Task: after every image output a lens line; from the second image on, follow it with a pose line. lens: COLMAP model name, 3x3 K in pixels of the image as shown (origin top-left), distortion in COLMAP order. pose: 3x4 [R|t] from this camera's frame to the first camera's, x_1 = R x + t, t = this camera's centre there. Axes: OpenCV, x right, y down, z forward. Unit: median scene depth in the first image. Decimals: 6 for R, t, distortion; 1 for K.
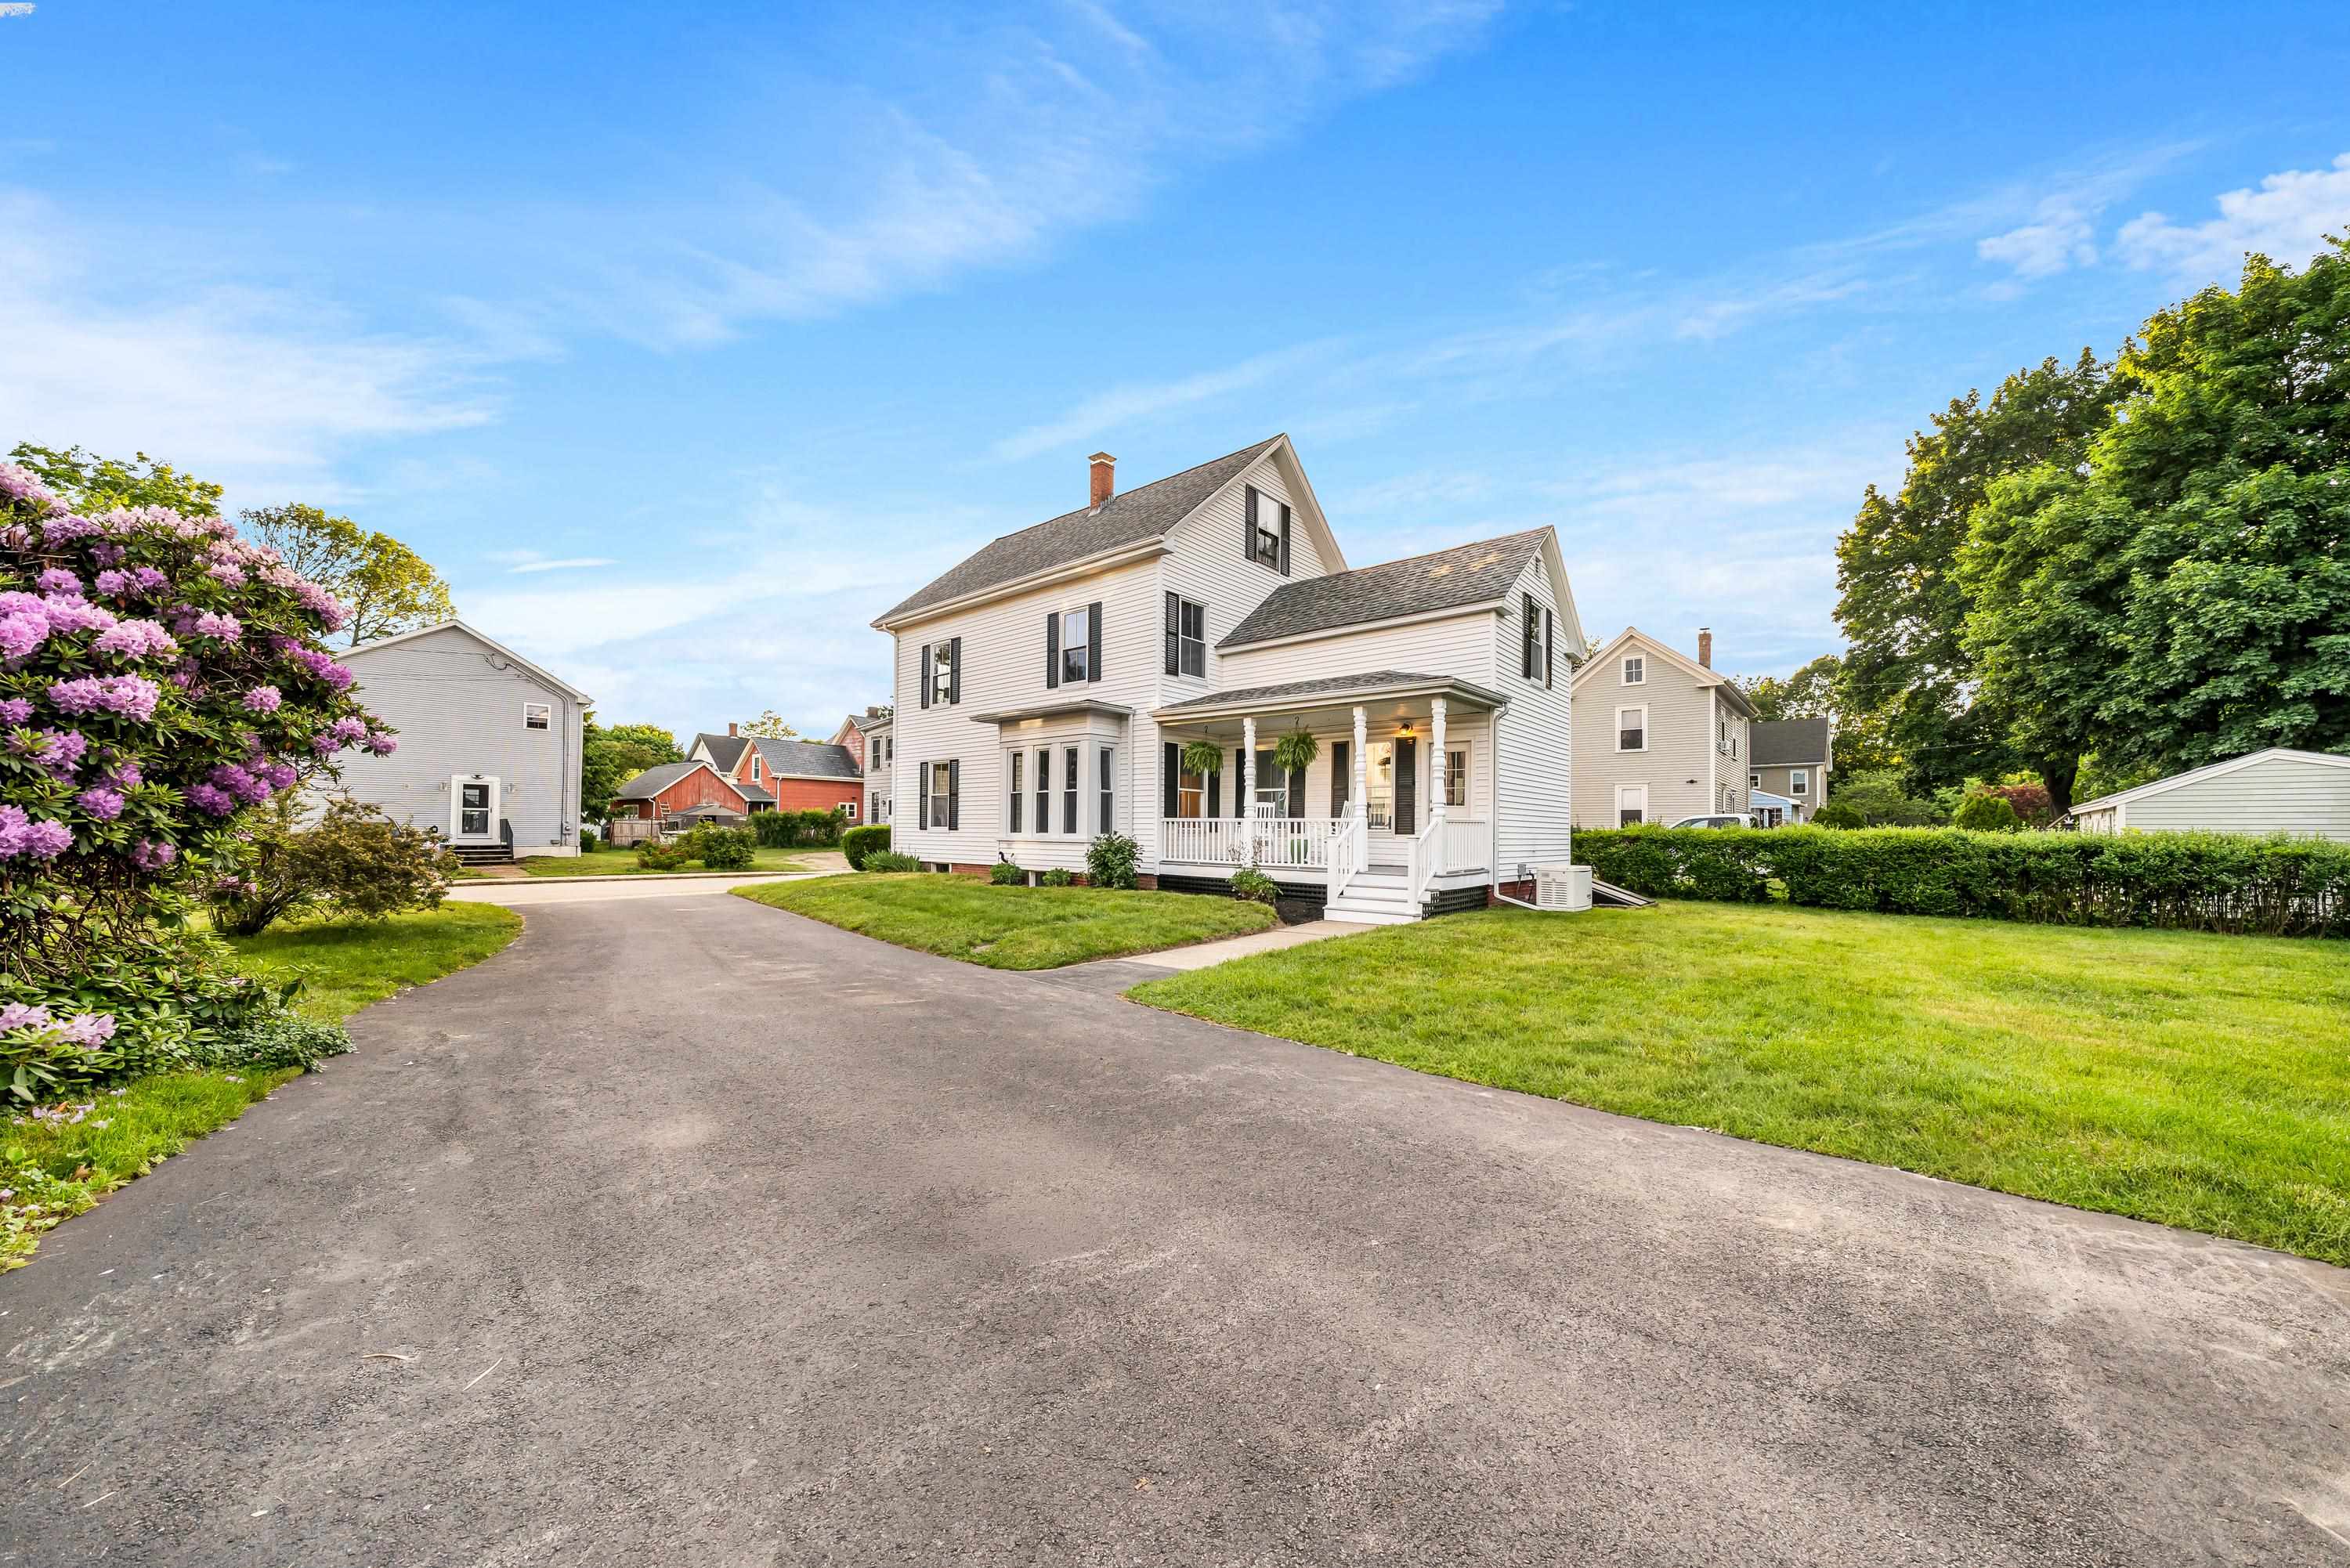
lens RADIAL K [[804.3, 0, 1207.8], [0, 804.3, 805.0], [0, 0, 1]] dist [-0.002036, -0.000025]
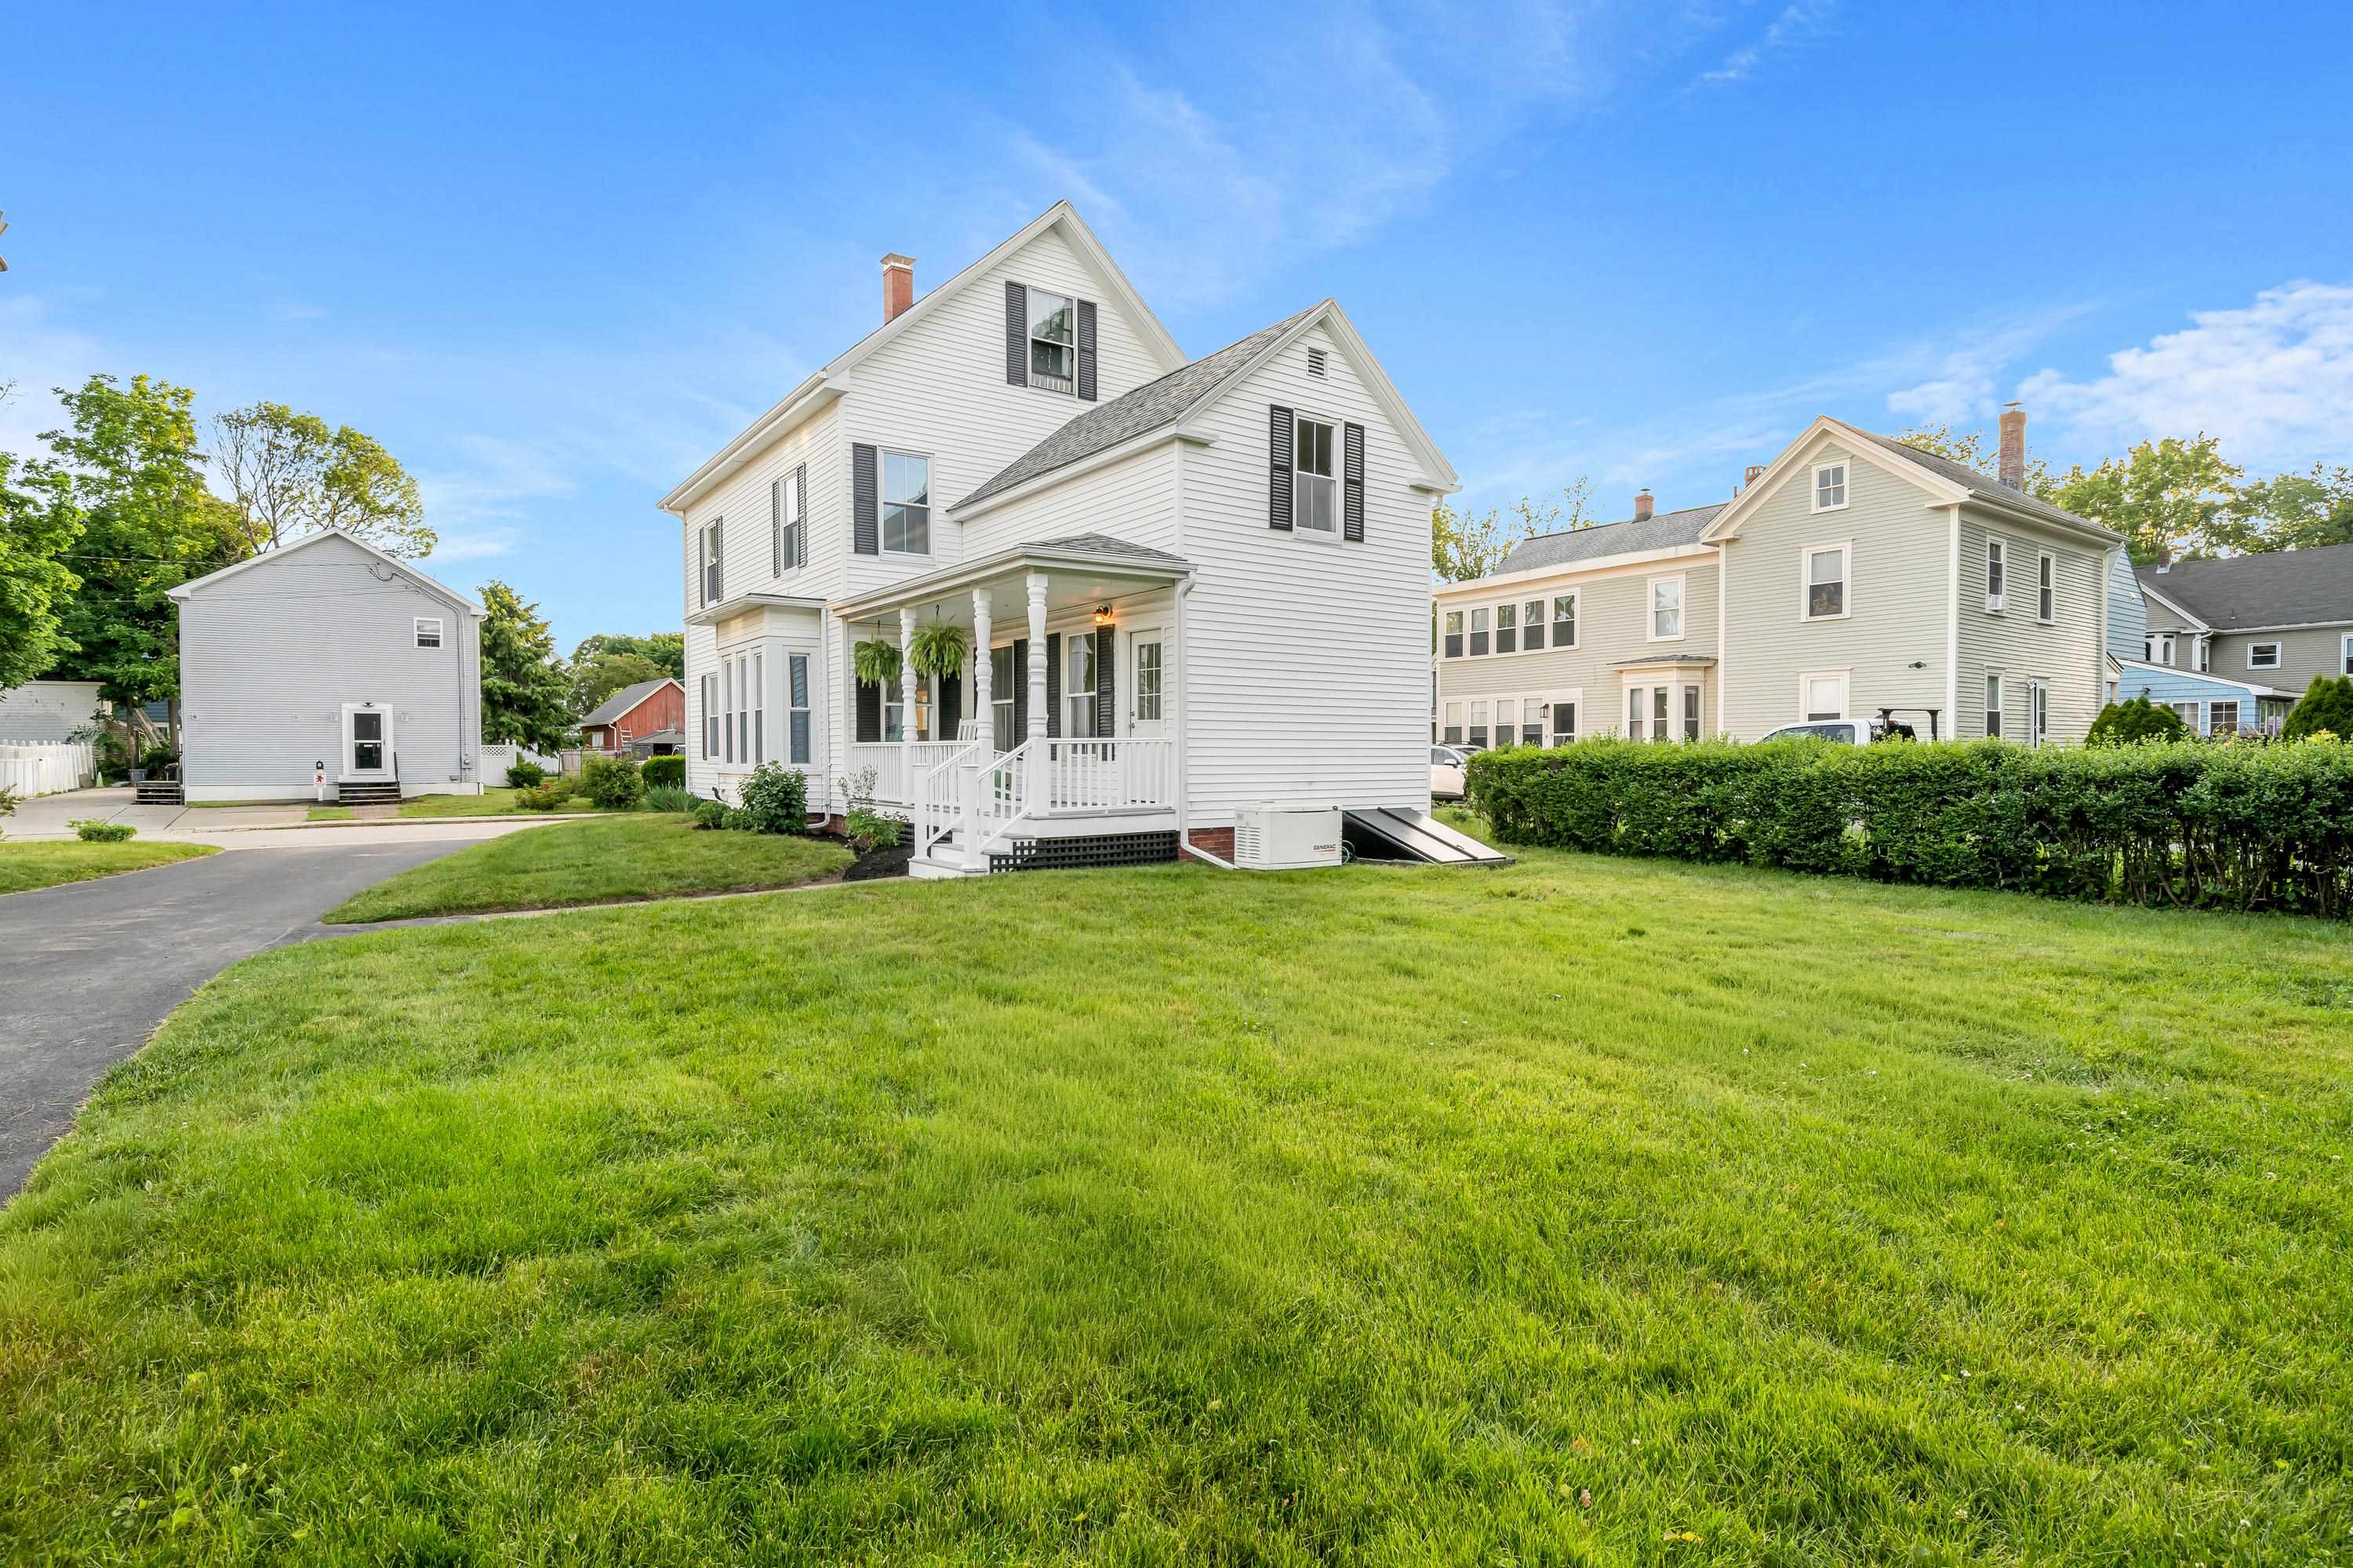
lens RADIAL K [[1158.1, 0, 1176.3], [0, 1158.1, 773.6], [0, 0, 1]] dist [-0.003670, 0.001121]
pose [[0.965071, -0.008216, -0.261858, 0.428222], [0.020791, 0.998758, 0.045286, 0.001800], [0.261161, -0.049149, 0.964043, 0.011267]]
